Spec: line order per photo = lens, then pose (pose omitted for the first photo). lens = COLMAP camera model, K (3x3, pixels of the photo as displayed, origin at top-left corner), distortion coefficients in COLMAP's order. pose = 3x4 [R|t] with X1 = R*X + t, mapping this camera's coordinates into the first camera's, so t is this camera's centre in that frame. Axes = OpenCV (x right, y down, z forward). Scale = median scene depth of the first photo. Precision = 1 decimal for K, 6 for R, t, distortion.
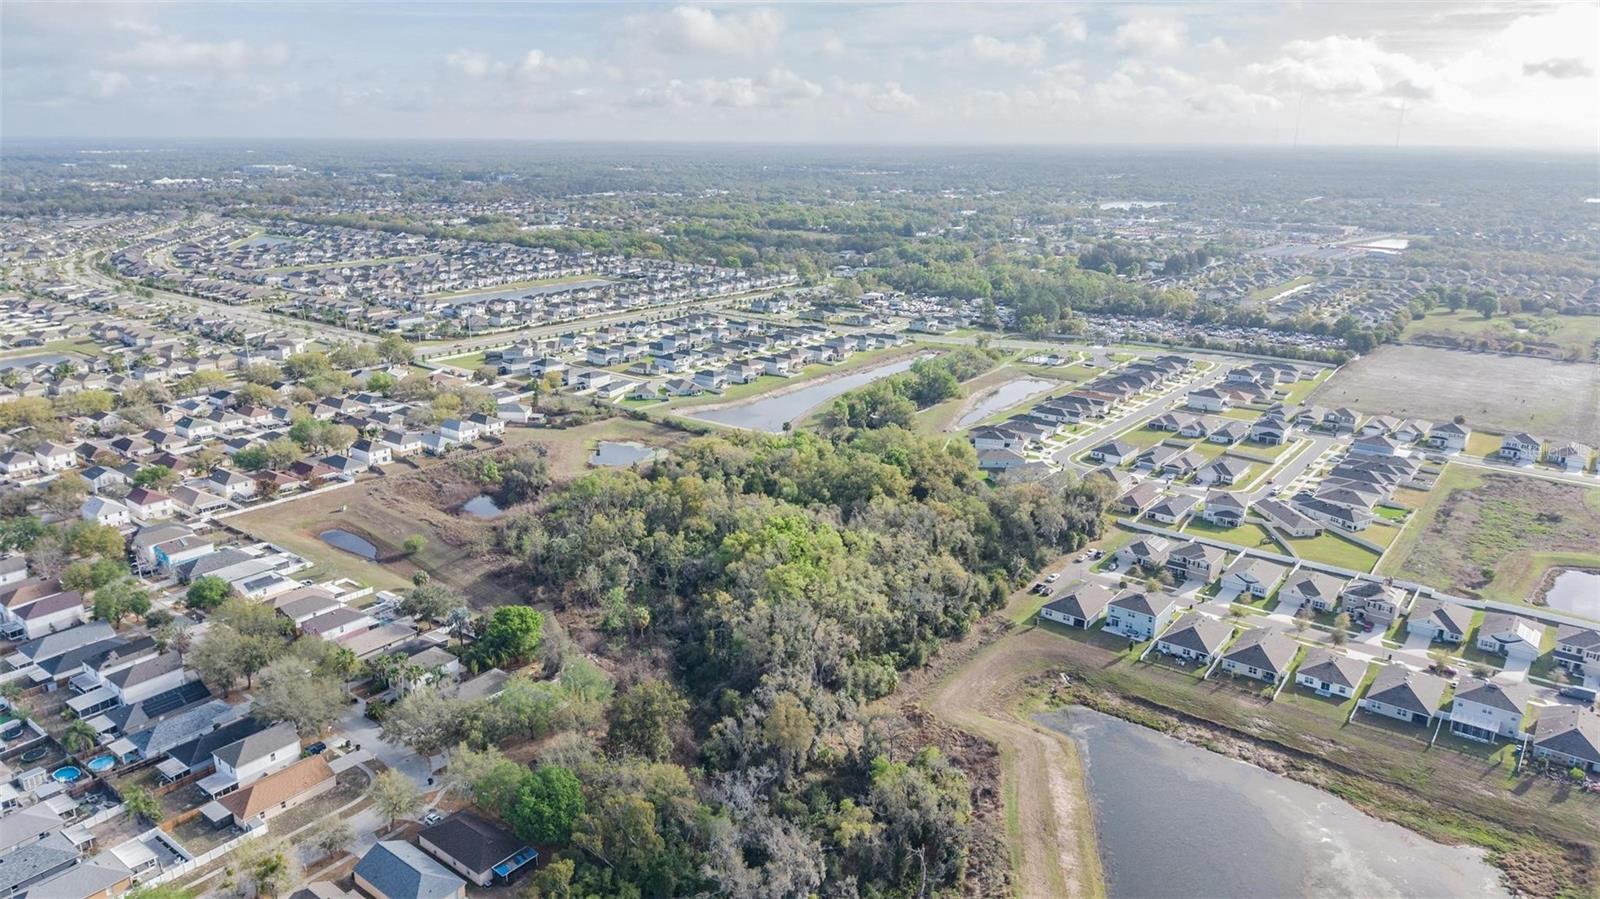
lens RADIAL K [[1061.6, 0, 800.0], [0, 1061.6, 449.5], [0, 0, 1]] dist [0.059044, -0.074398]
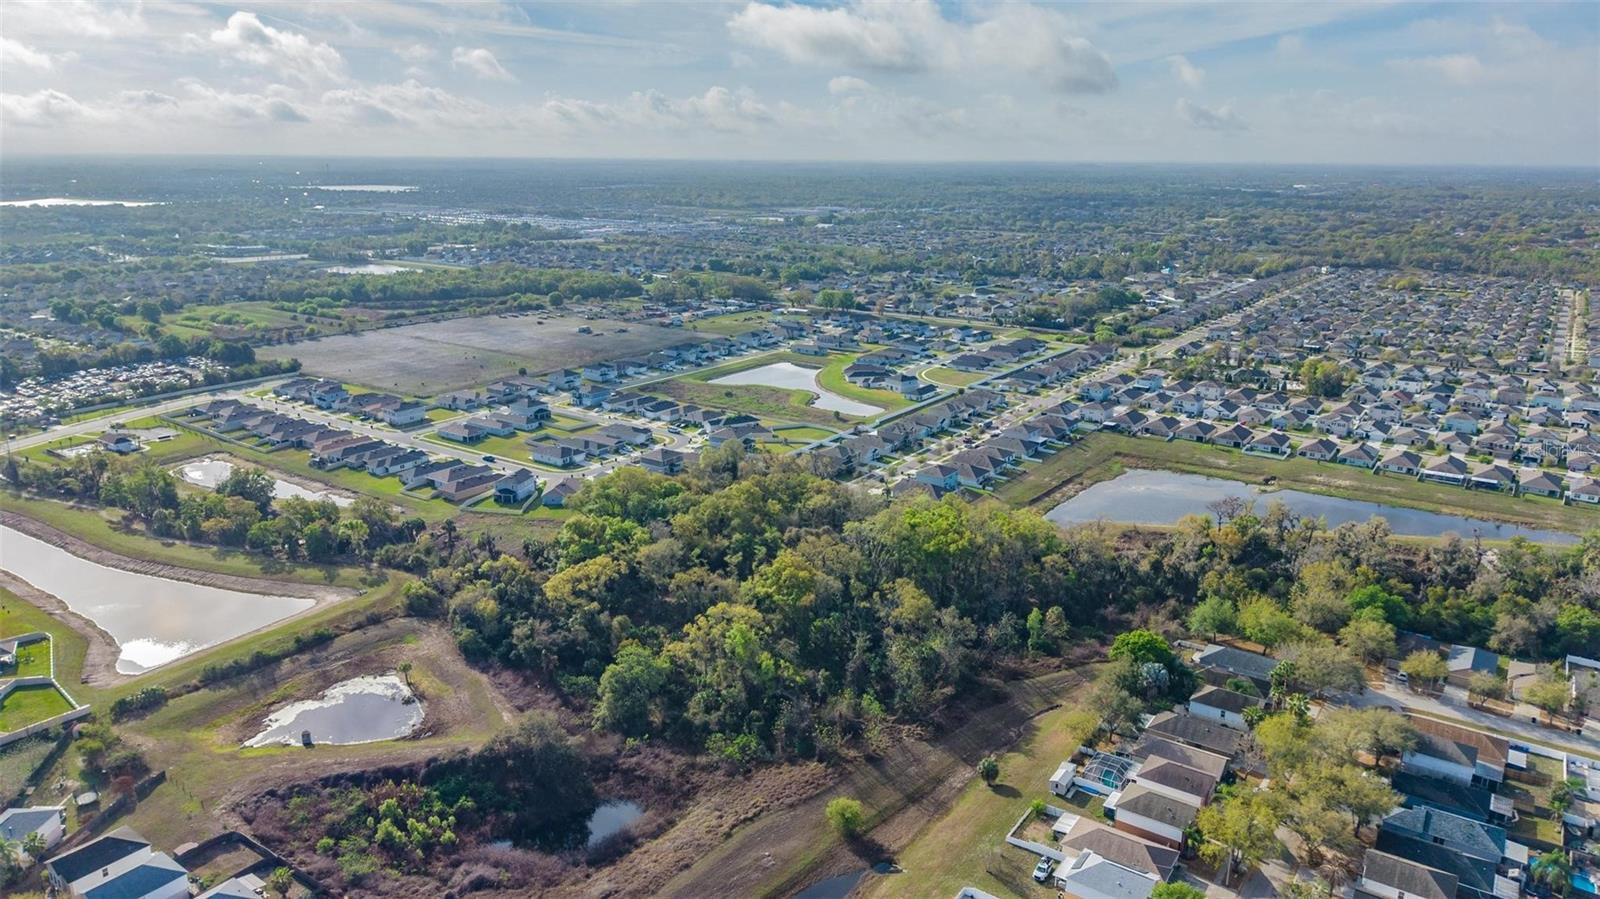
lens RADIAL K [[1069.5, 0, 795.2], [0, 1069.5, 451.5], [0, 0, 1]] dist [0.034308, -0.037365]
pose [[-0.043865, -0.273676, 0.960821, -0.839843], [0.274277, 0.921493, 0.274995, -0.264306], [-0.960650, 0.275594, 0.034642, 0.890368]]
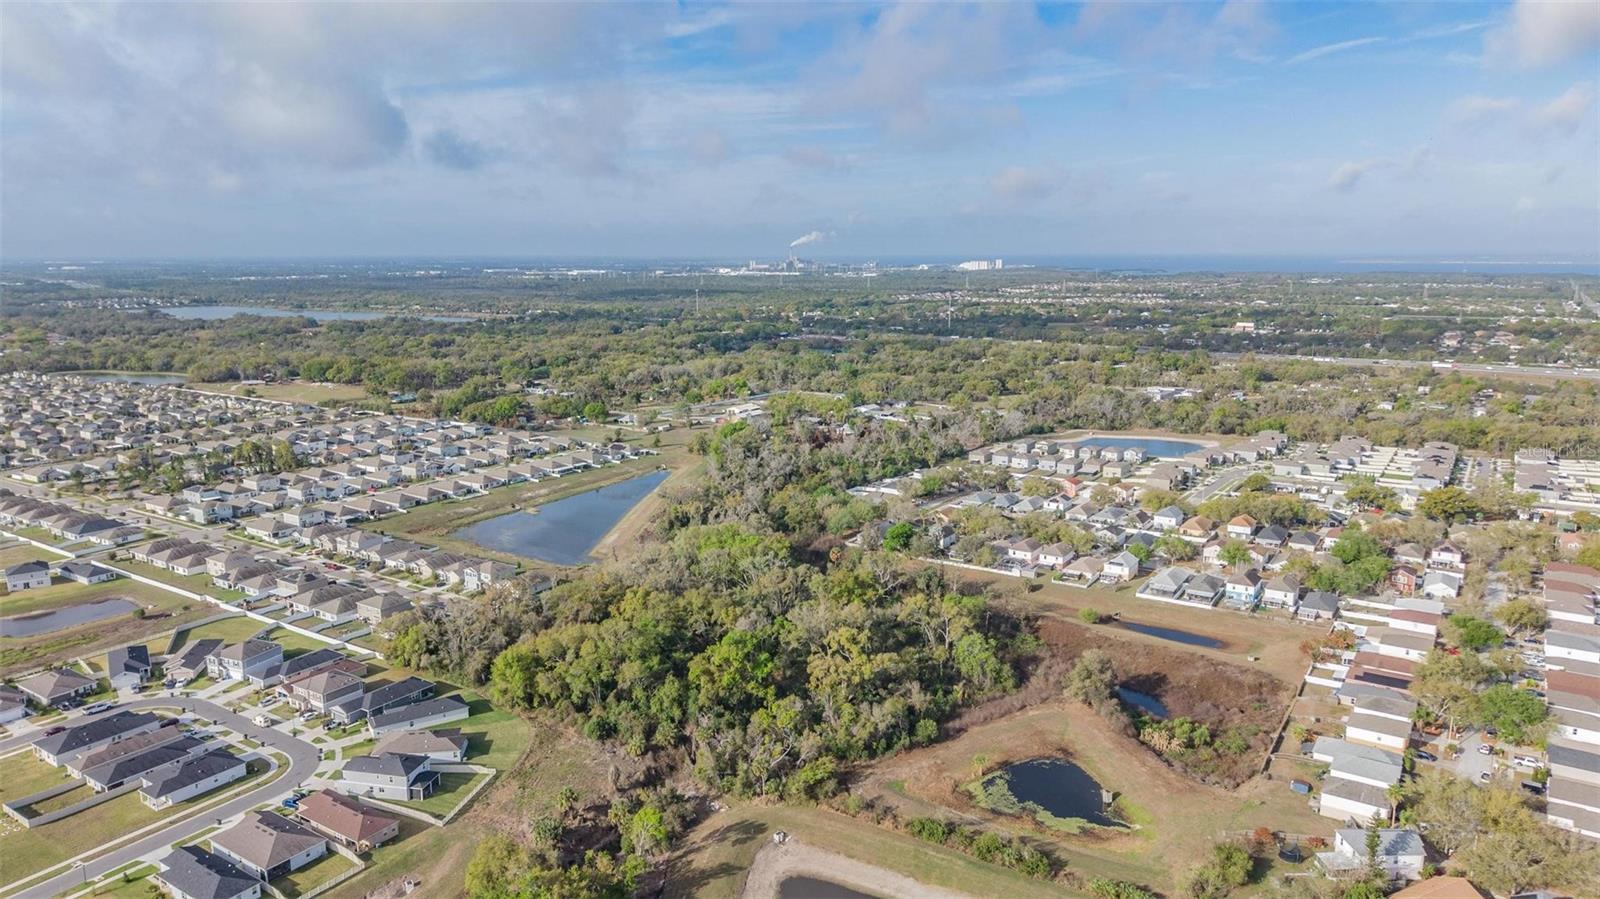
lens RADIAL K [[1066.4, 0, 800.0], [0, 1066.4, 449.5], [0, 0, 1]] dist [0.024864, -0.004269]
pose [[-0.997051, 0.013559, -0.075532, 0.010449], [-0.022068, 0.892032, 0.451433, -0.510288], [0.073498, 0.451768, -0.889103, 1.750877]]
